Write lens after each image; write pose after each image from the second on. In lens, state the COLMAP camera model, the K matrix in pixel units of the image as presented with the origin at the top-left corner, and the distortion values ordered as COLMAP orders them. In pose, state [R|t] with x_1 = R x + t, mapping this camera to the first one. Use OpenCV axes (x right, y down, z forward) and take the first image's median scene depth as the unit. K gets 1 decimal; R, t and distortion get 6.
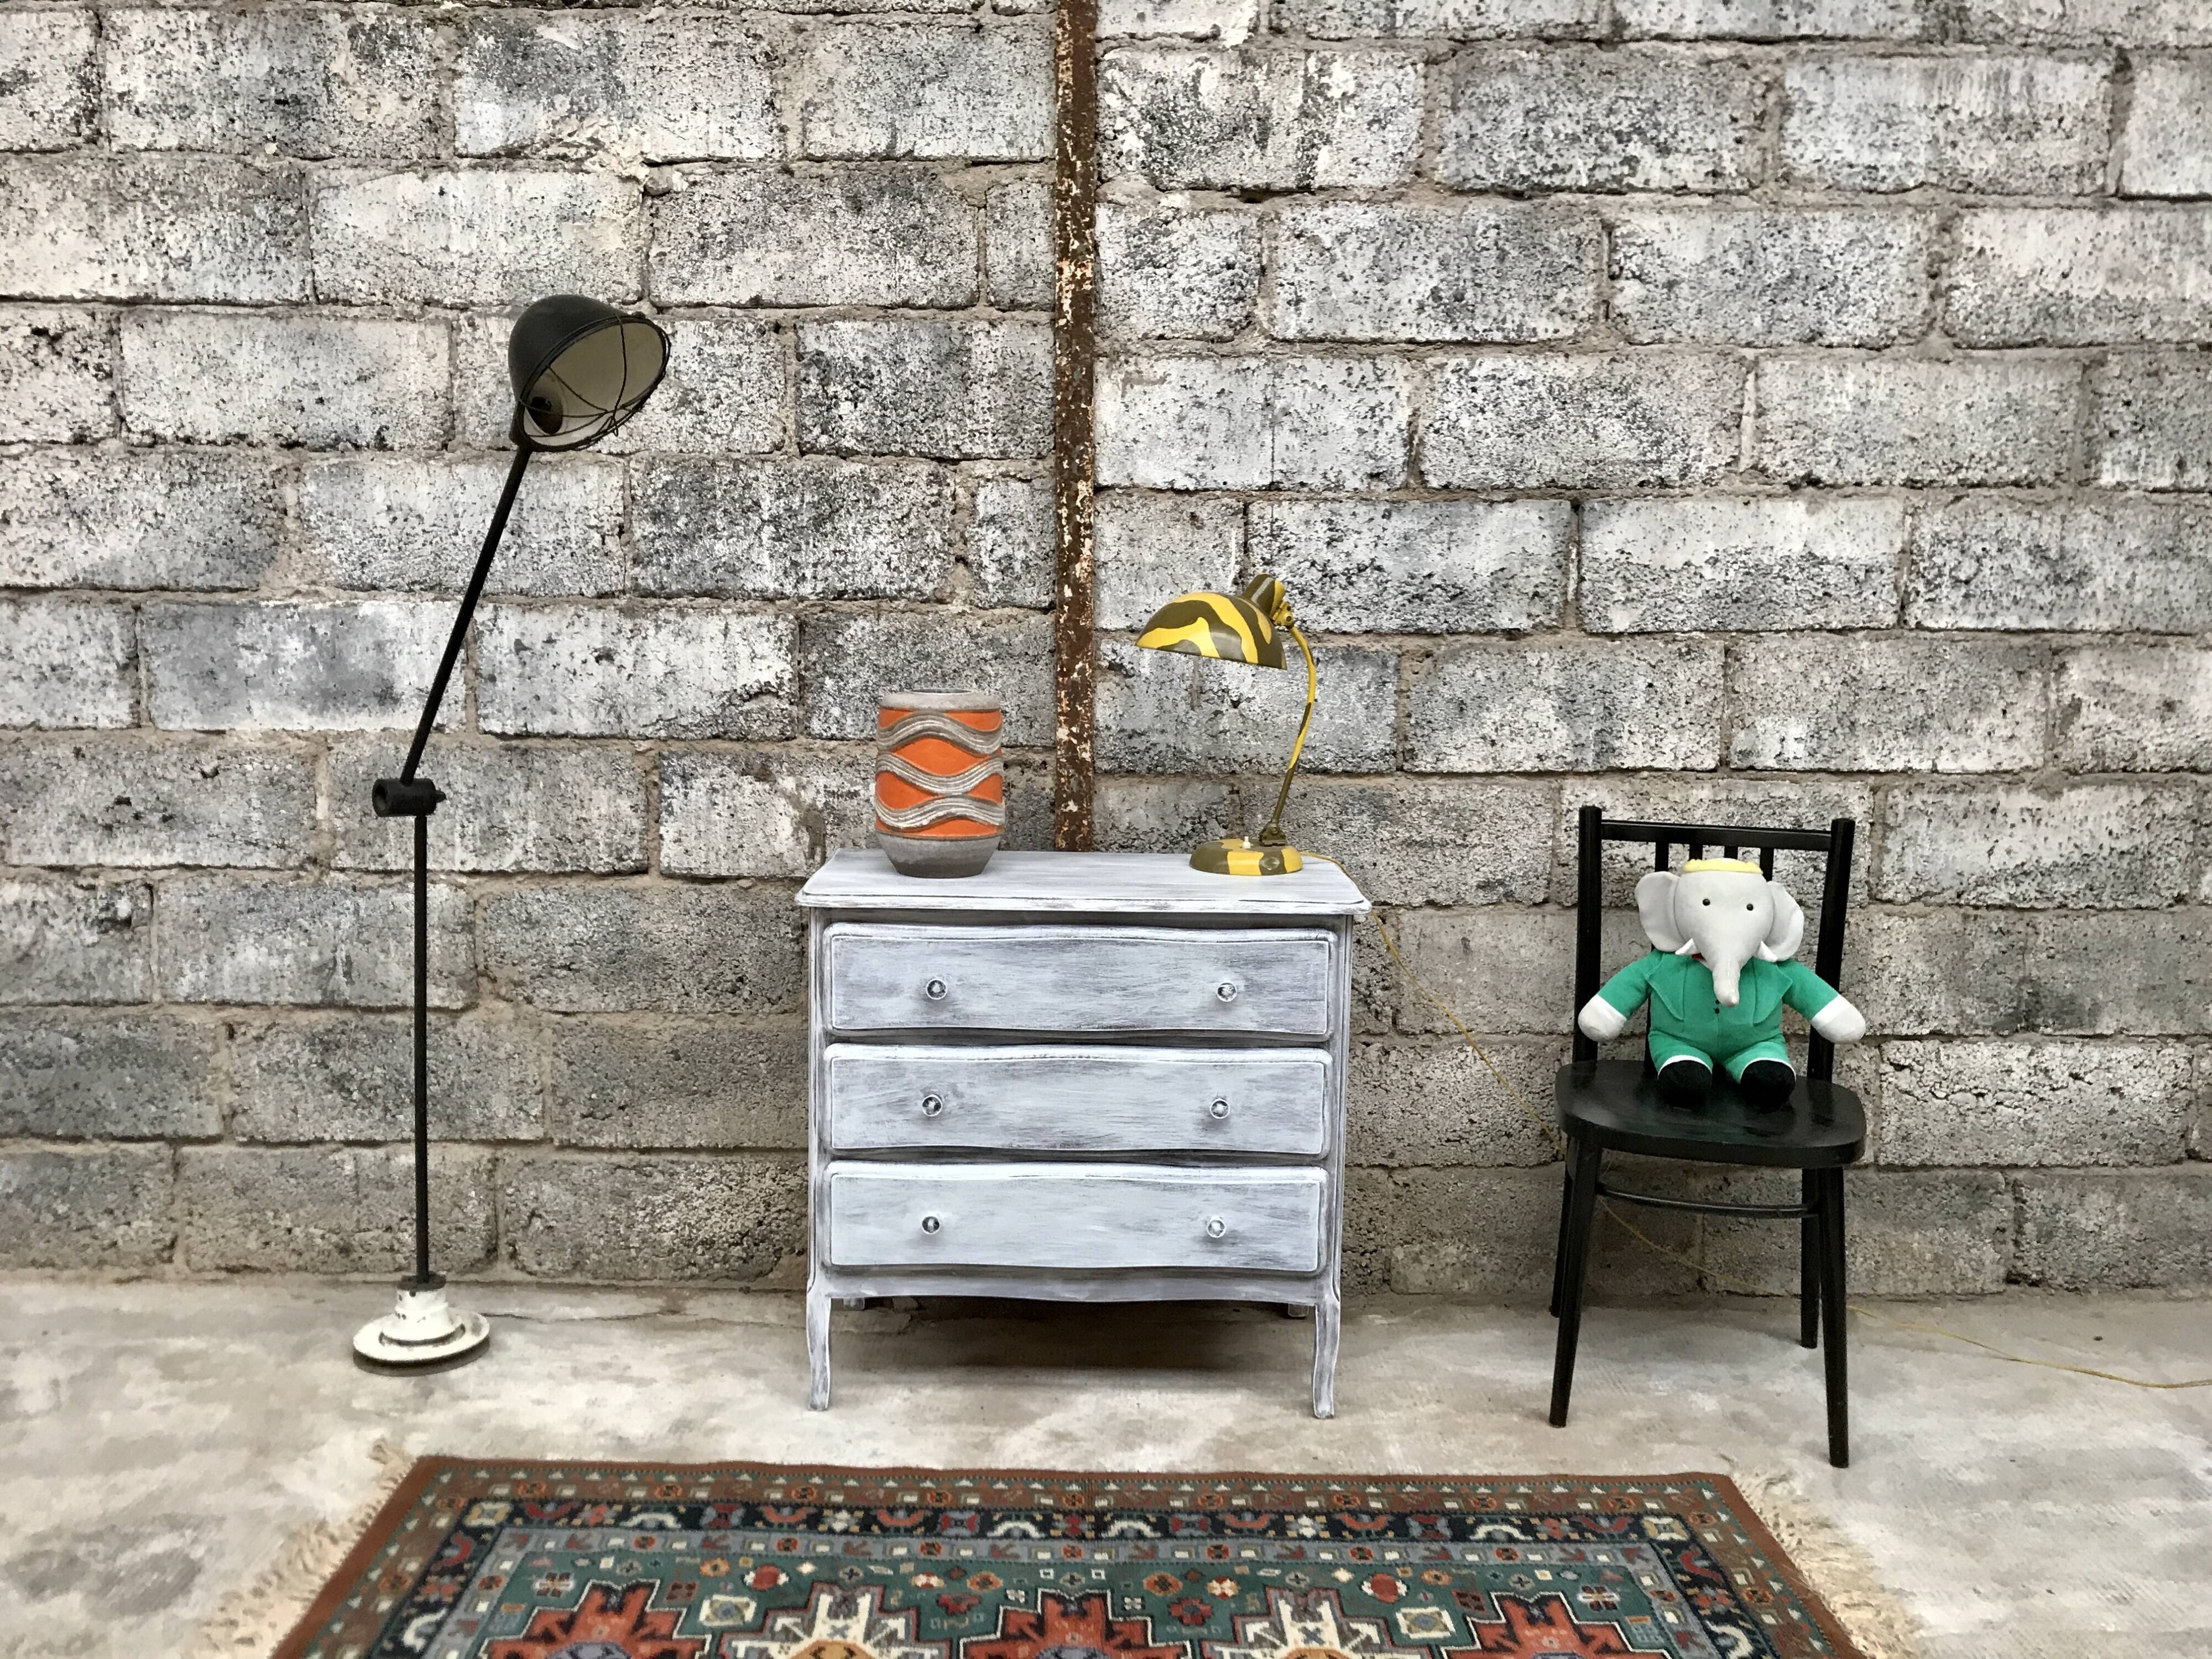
lens RADIAL K [[1842.1, 0, 1102.1], [0, 1842.1, 832.5], [0, 0, 1]] dist [0.006424, 0.006824]
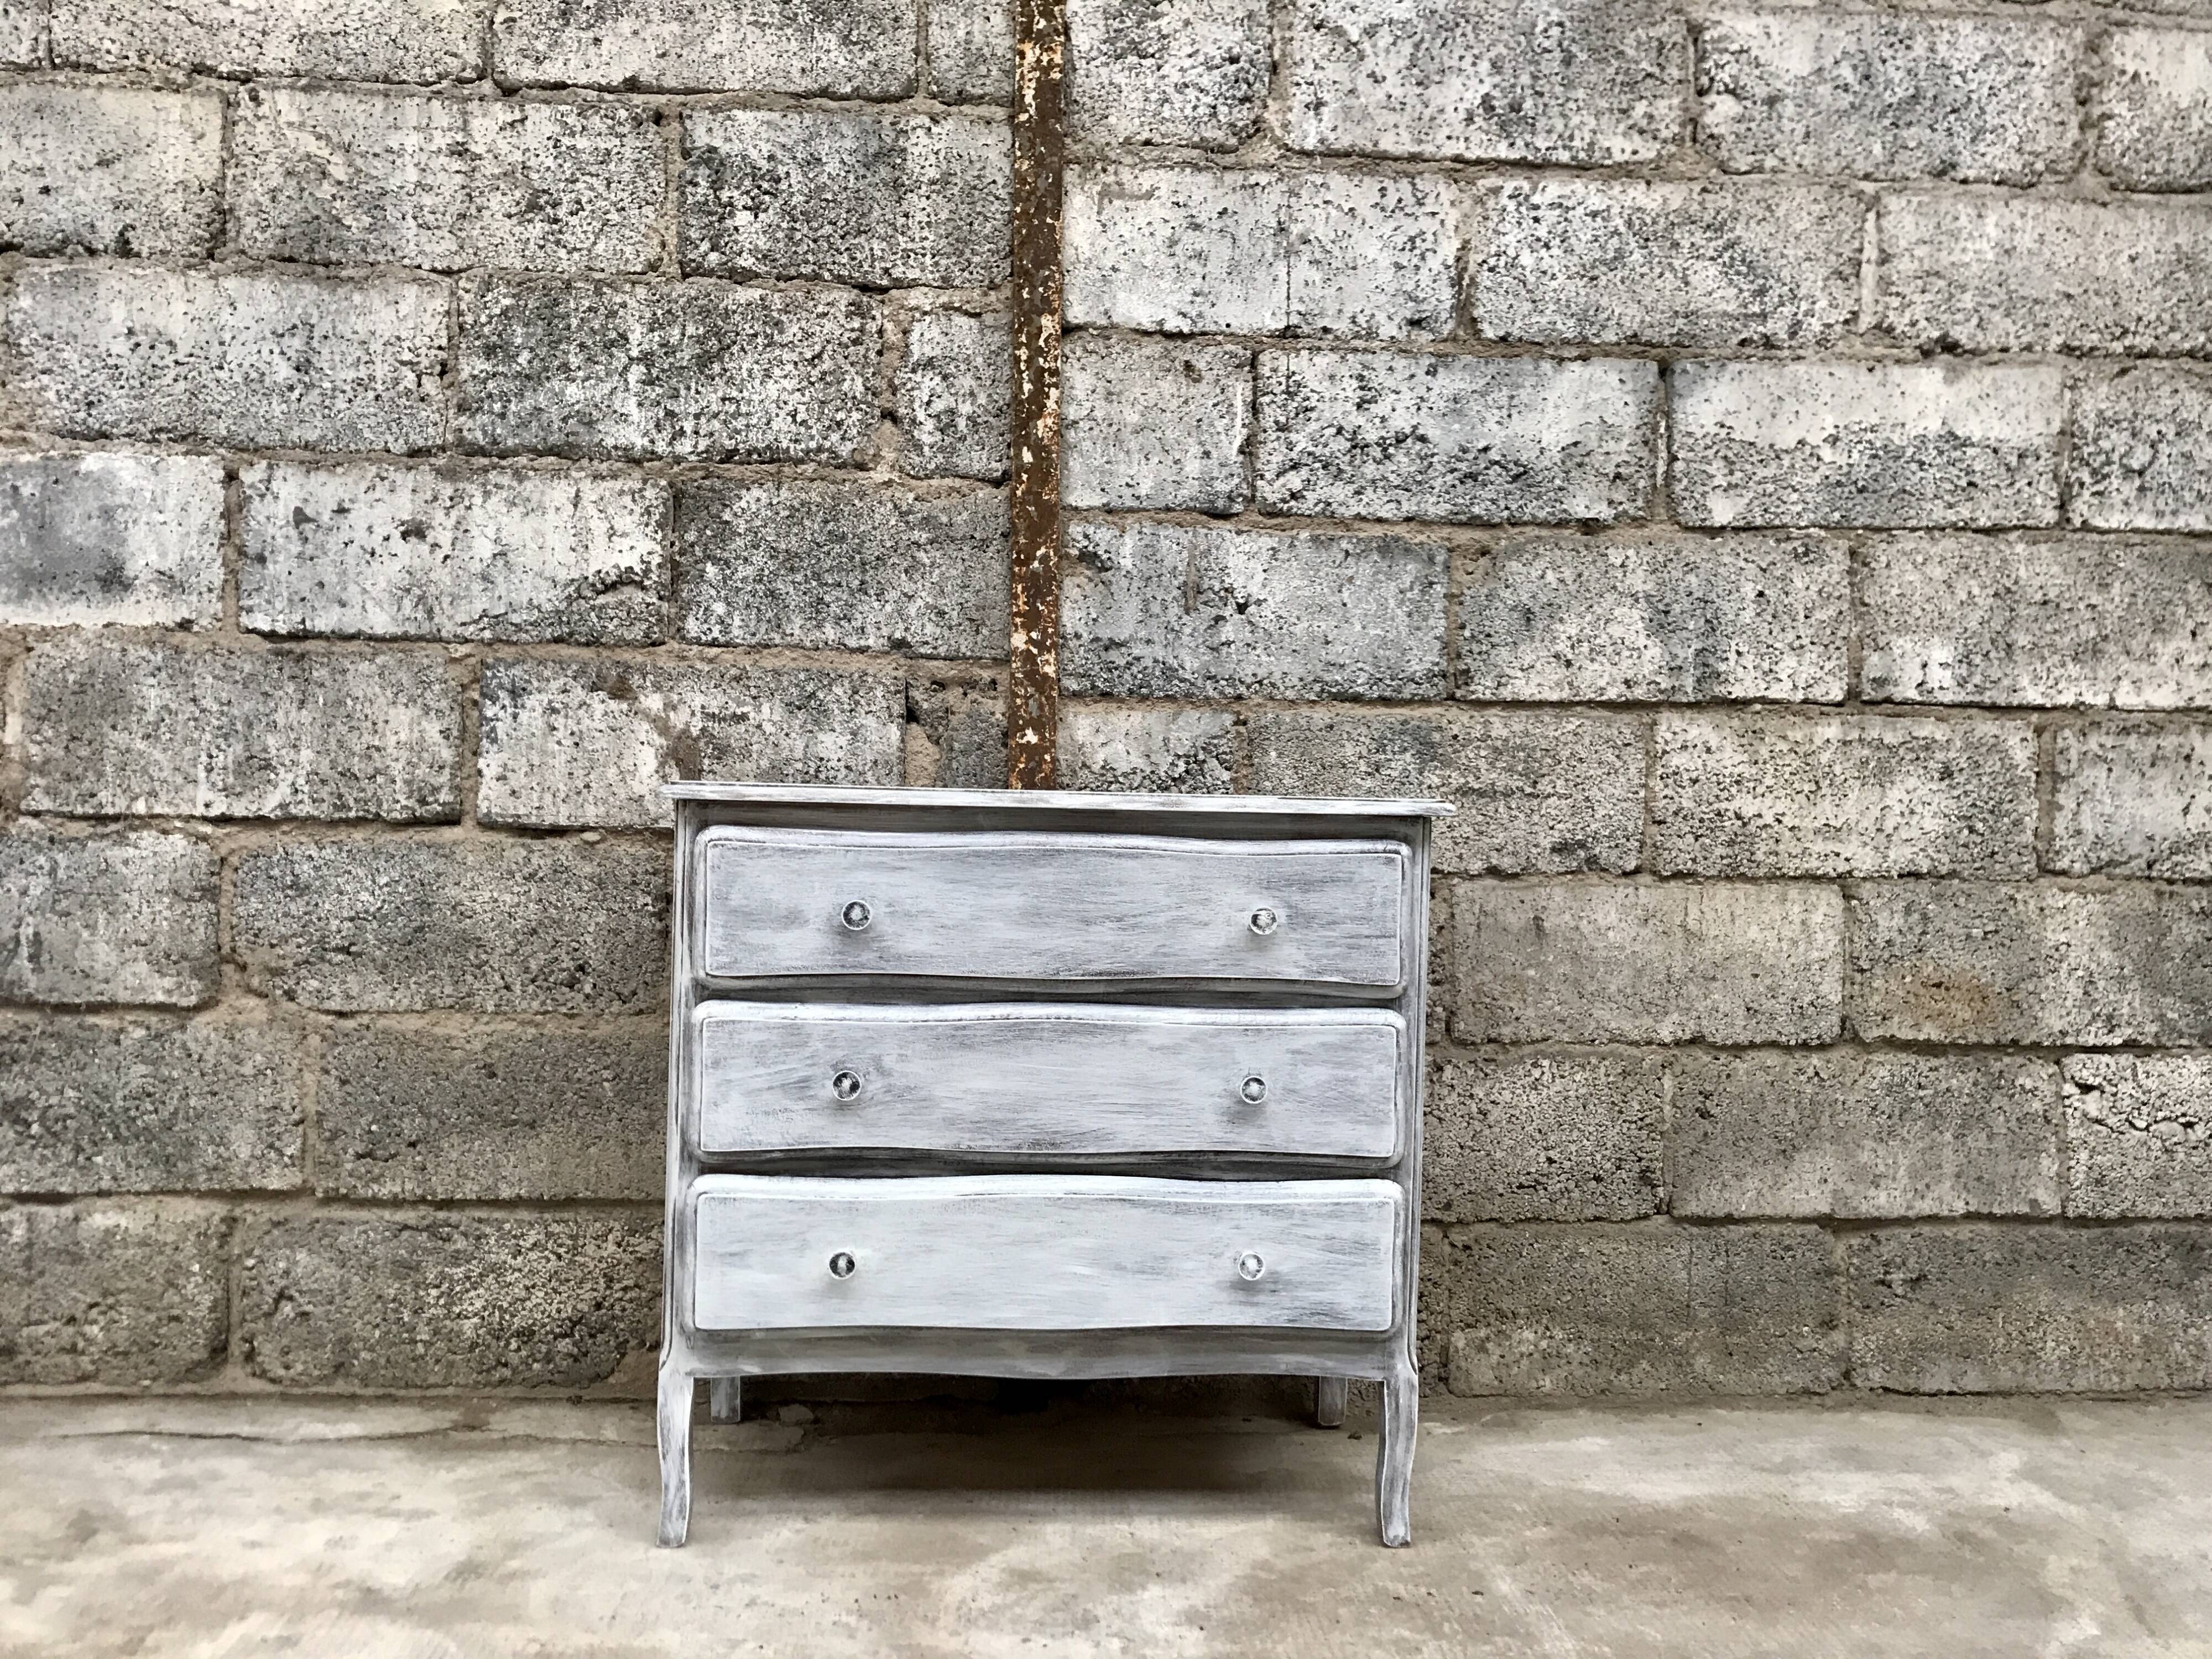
lens RADIAL K [[1842.1, 0, 1100.1], [0, 1842.1, 831.7], [0, 0, 1]] dist [0.006424, 0.006824]
pose [[0.998066, 0.007000, 0.061765, -0.034741], [0.000825, 0.992059, -0.125772, 0.122728], [-0.062155, 0.125579, 0.990135, 0.249706]]
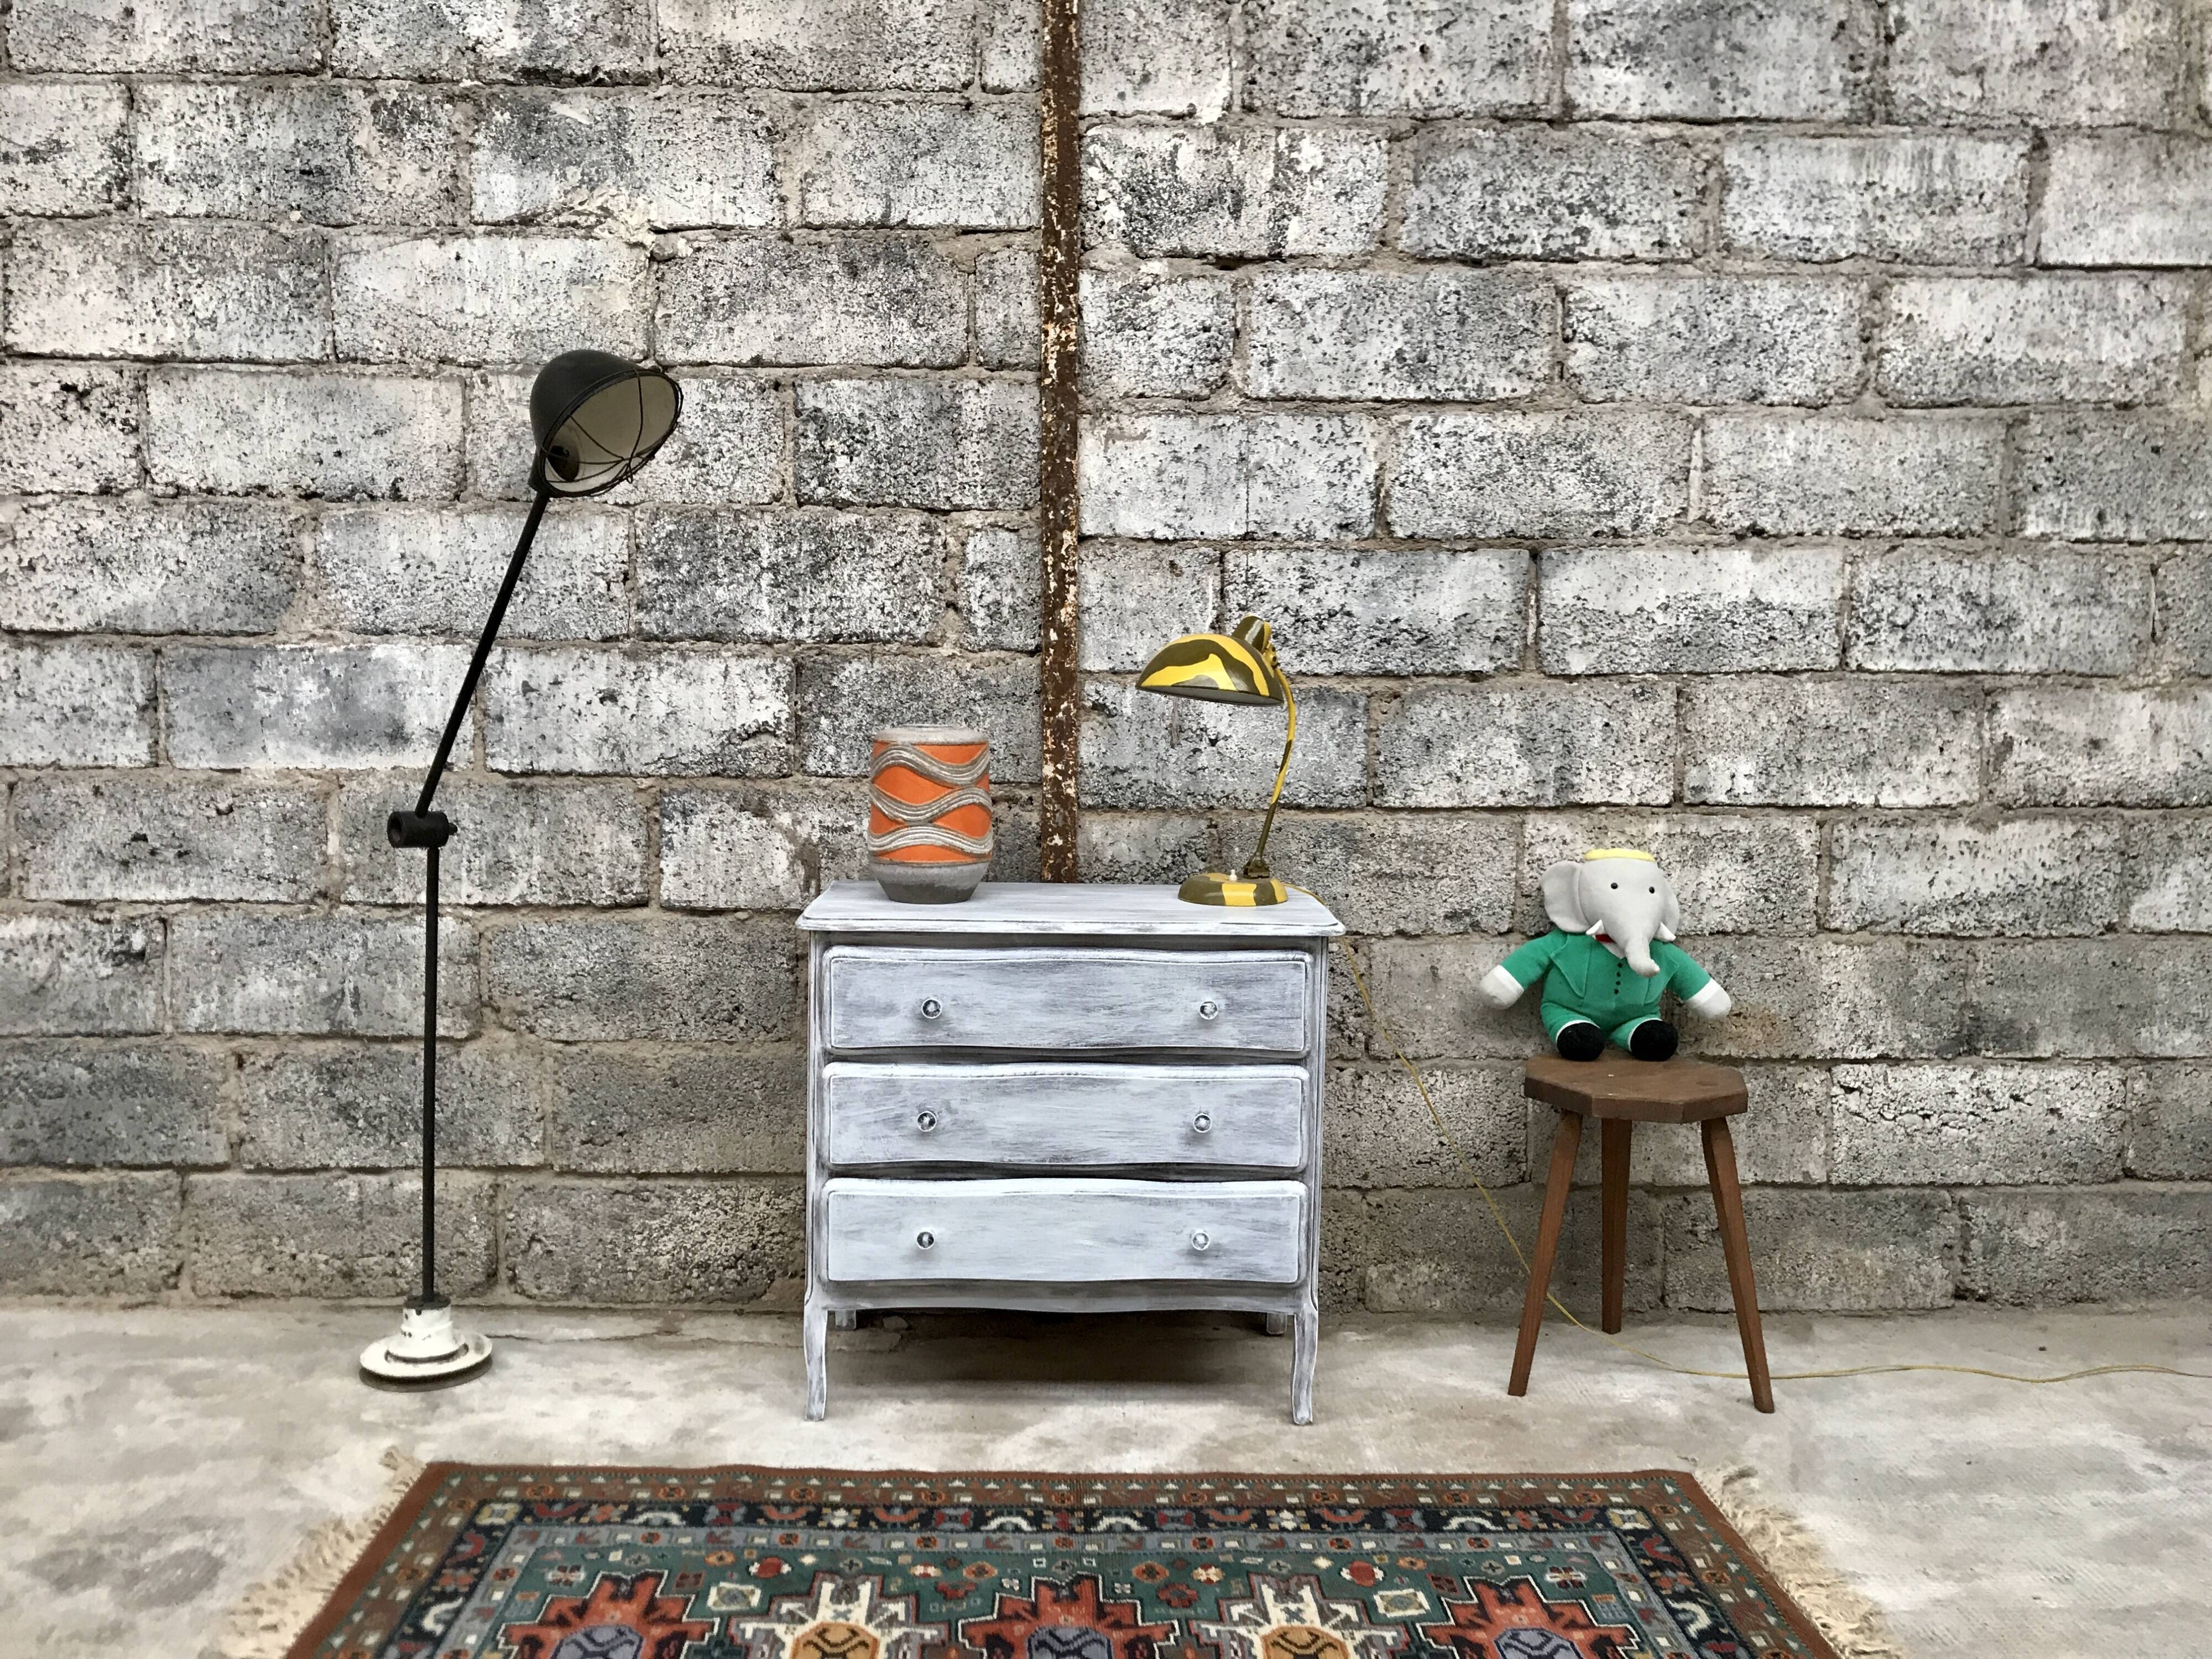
lens RADIAL K [[1842.1, 0, 1101.4], [0, 1842.1, 836.0], [0, 0, 1]] dist [0.006424, 0.006824]
pose [[0.999851, -0.001888, 0.017173, -0.009233], [0.002556, 0.999238, -0.038944, 0.024256], [-0.017086, 0.038982, 0.999094, -0.043787]]
